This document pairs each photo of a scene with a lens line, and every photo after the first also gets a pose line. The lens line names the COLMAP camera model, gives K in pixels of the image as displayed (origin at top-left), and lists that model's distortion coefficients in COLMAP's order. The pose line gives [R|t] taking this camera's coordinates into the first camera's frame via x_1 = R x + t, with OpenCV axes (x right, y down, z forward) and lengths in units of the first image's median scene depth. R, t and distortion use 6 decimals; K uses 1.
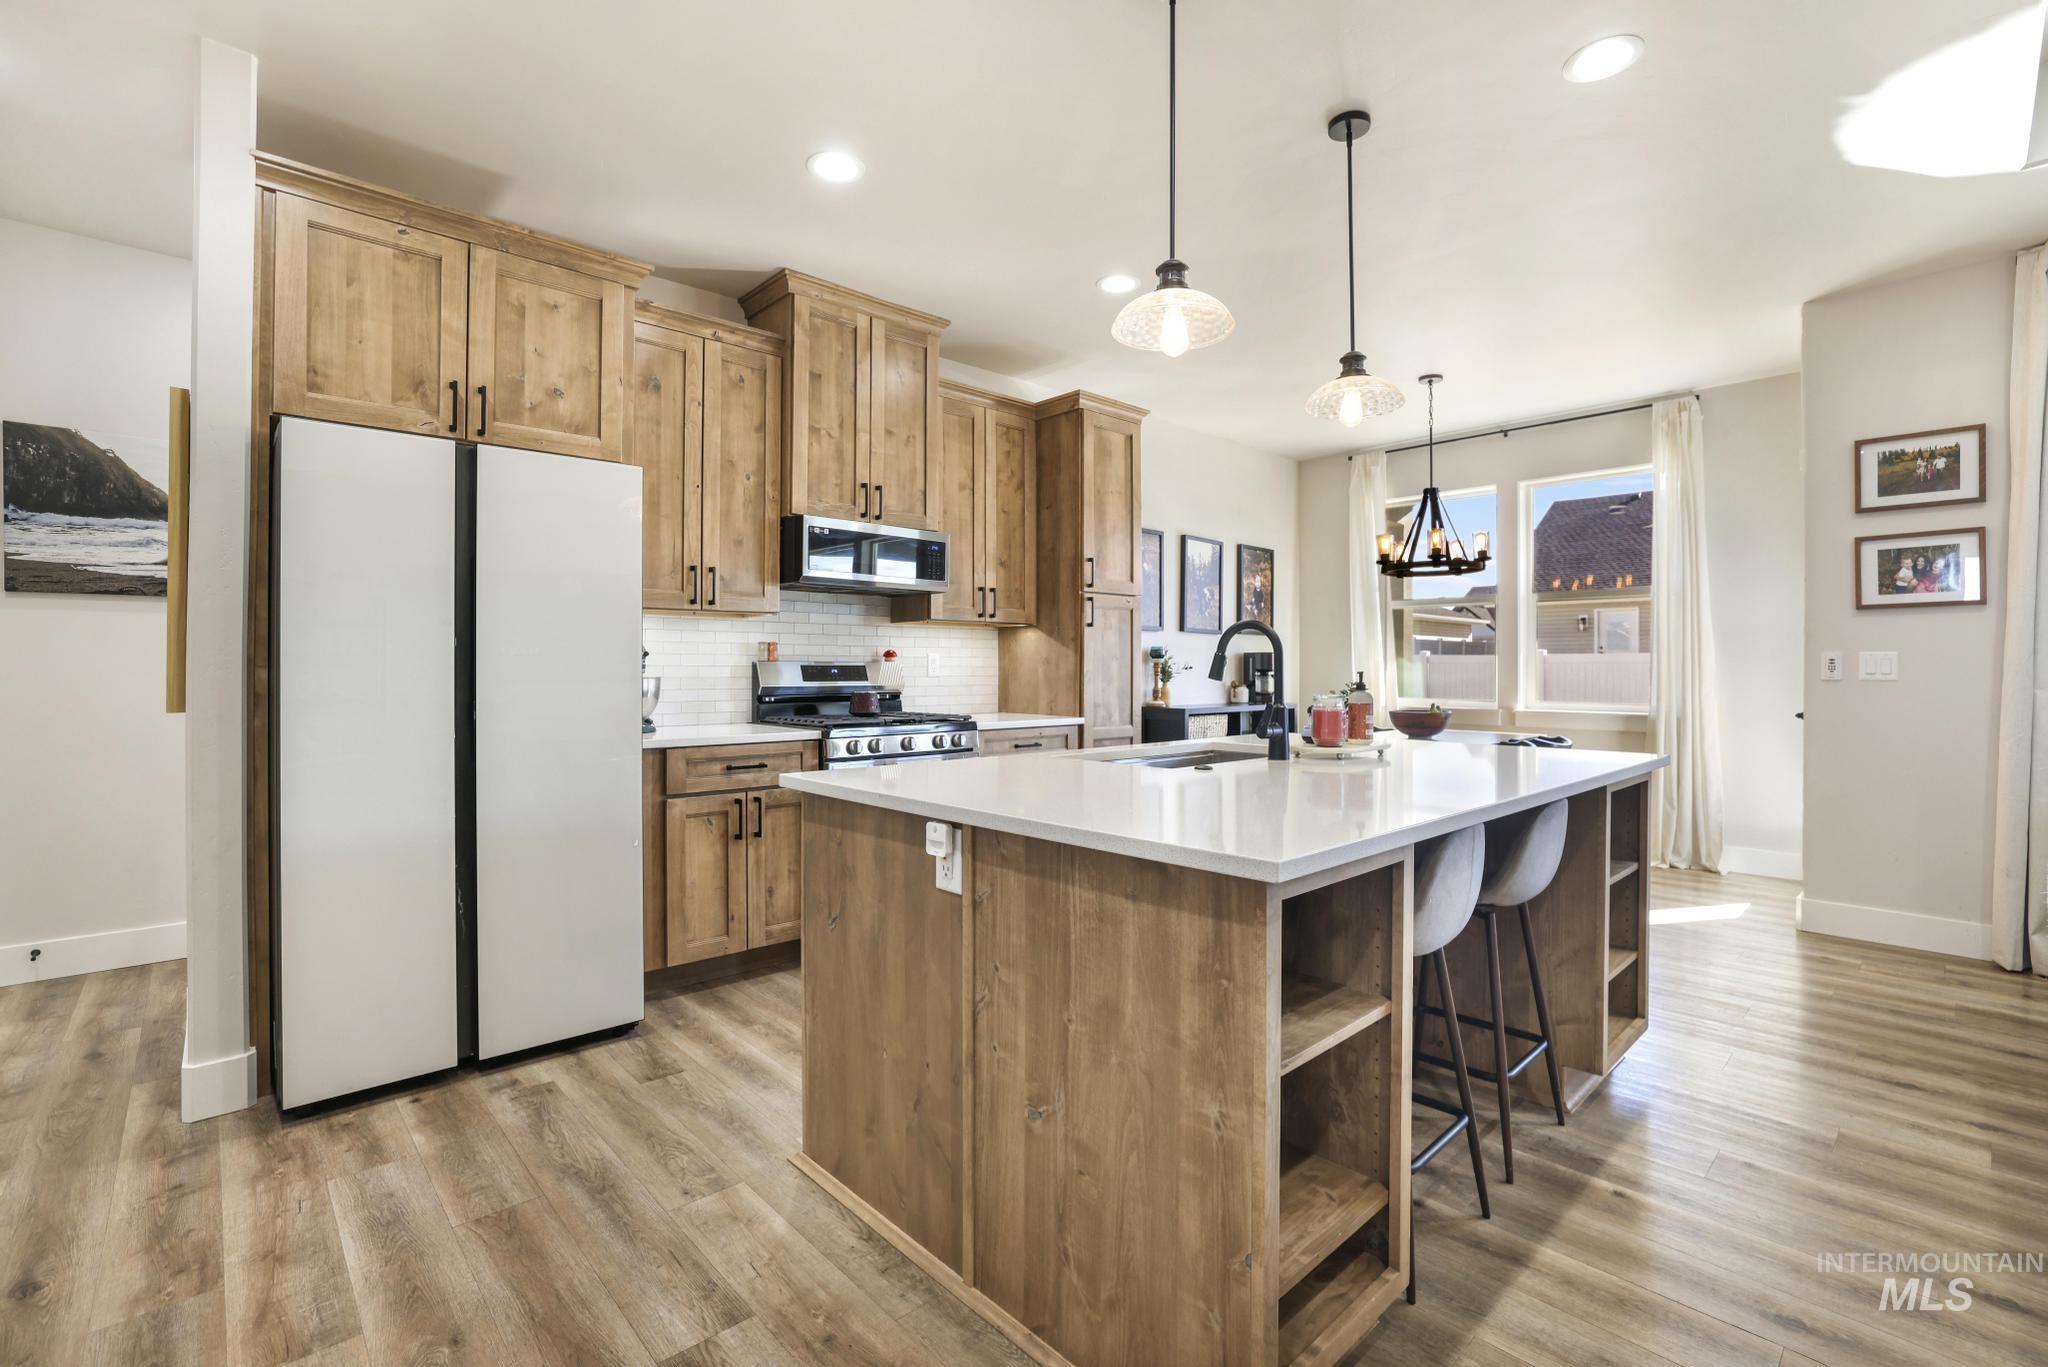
lens RADIAL K [[918.1, 0, 1009.7], [0, 918.1, 662.7], [0, 0, 1]] dist [-0.044536, 0.018918]
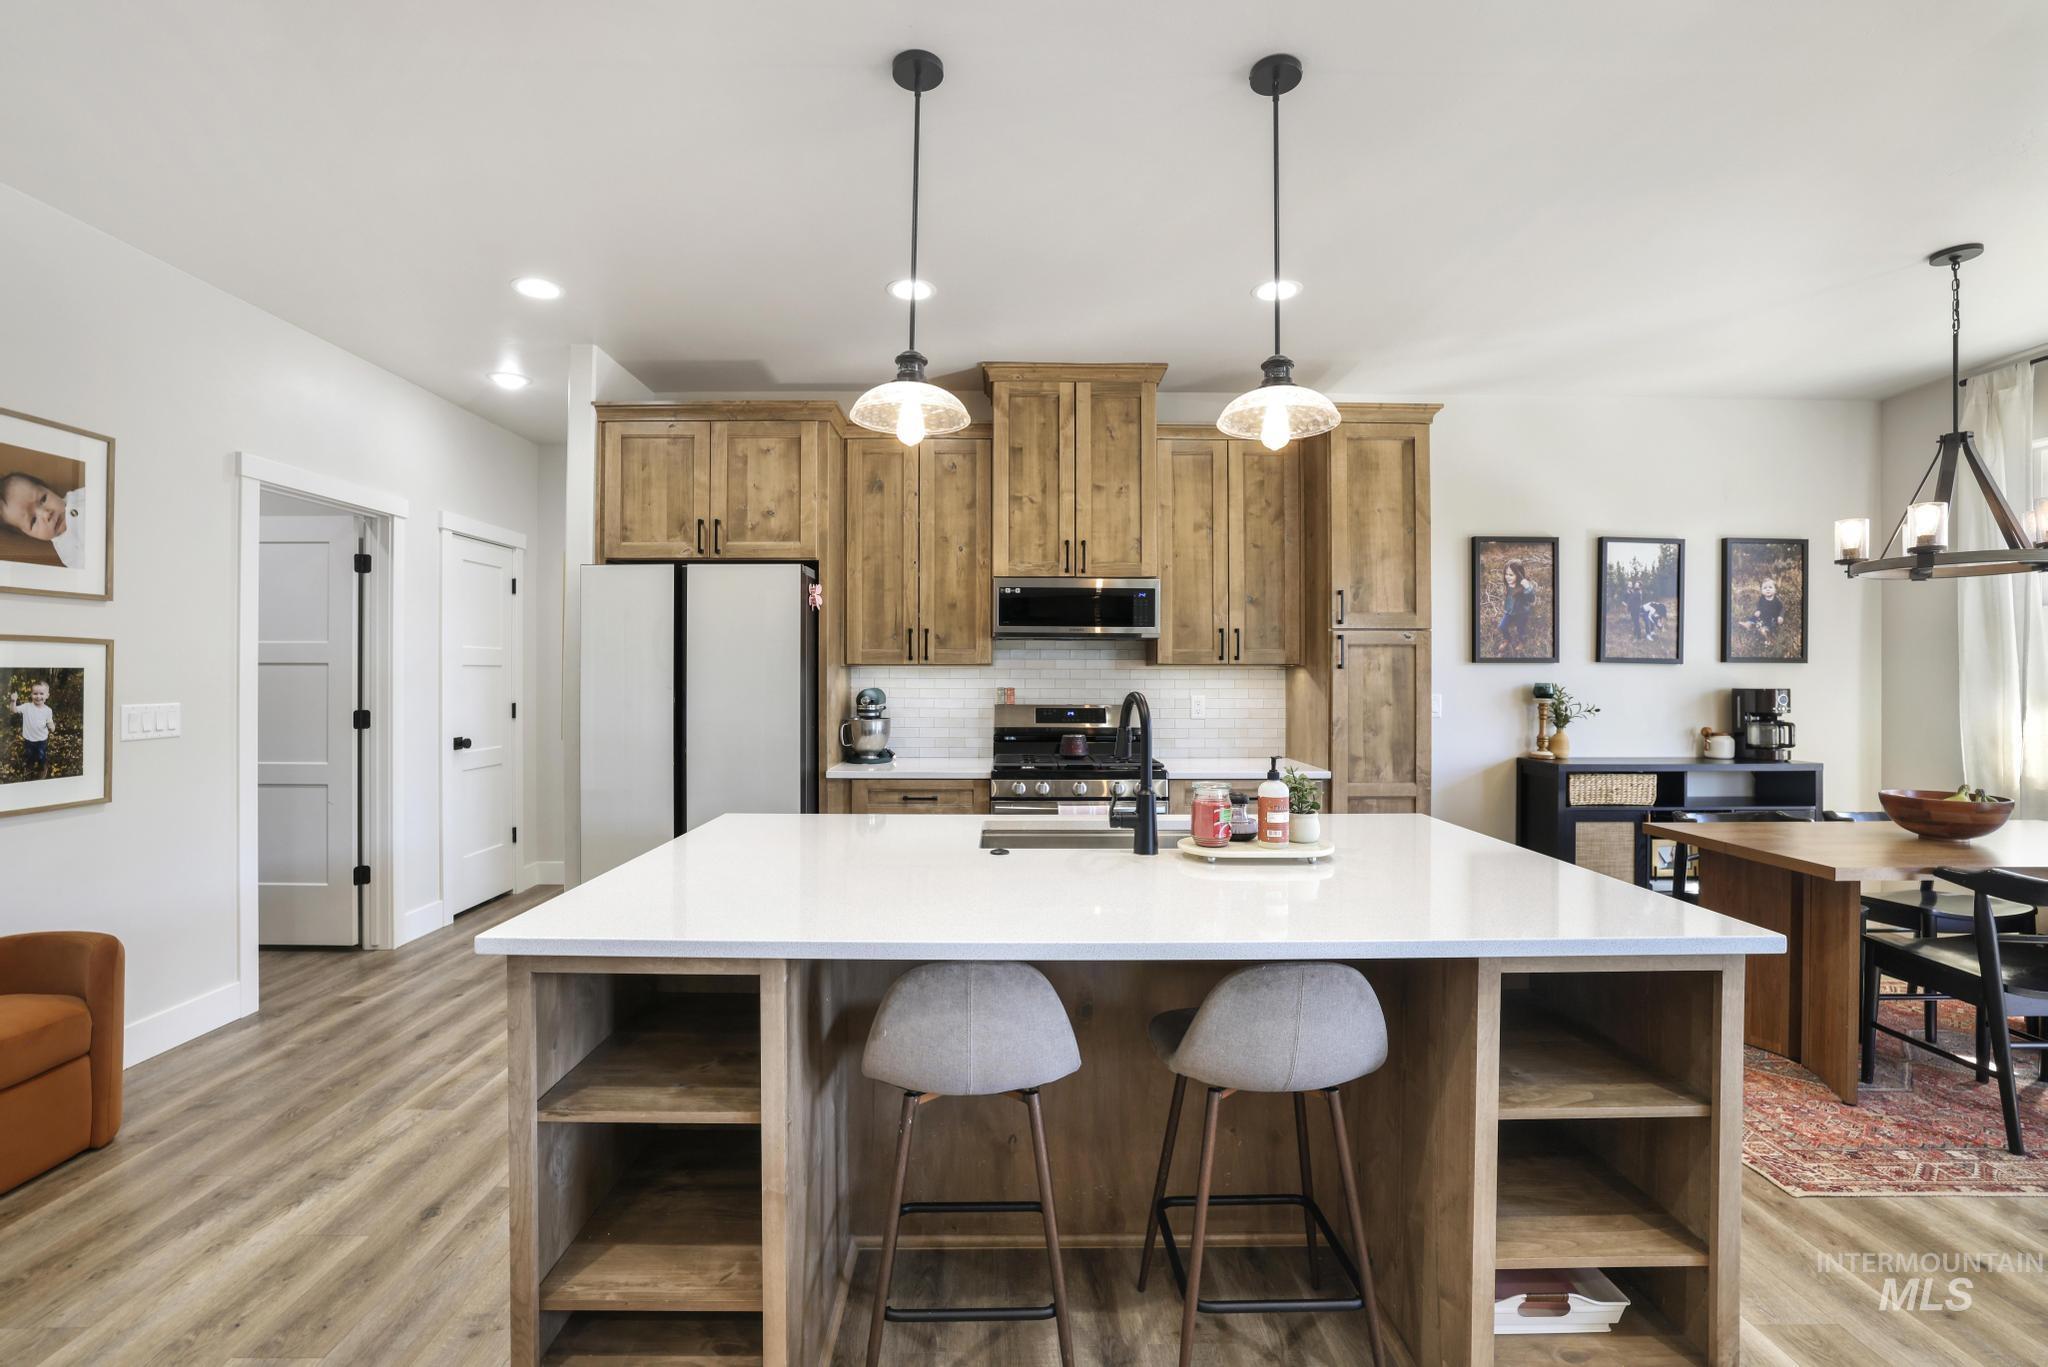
lens RADIAL K [[894.5, 0, 1005.1], [0, 894.5, 673.1], [0, 0, 1]] dist [-0.050303, 0.019626]
pose [[0.744045, -0.001921, -0.668126, 0.485505], [0.003069, 0.999995, 0.000542, -0.042381], [0.668122, -0.002454, 0.744048, 0.177493]]
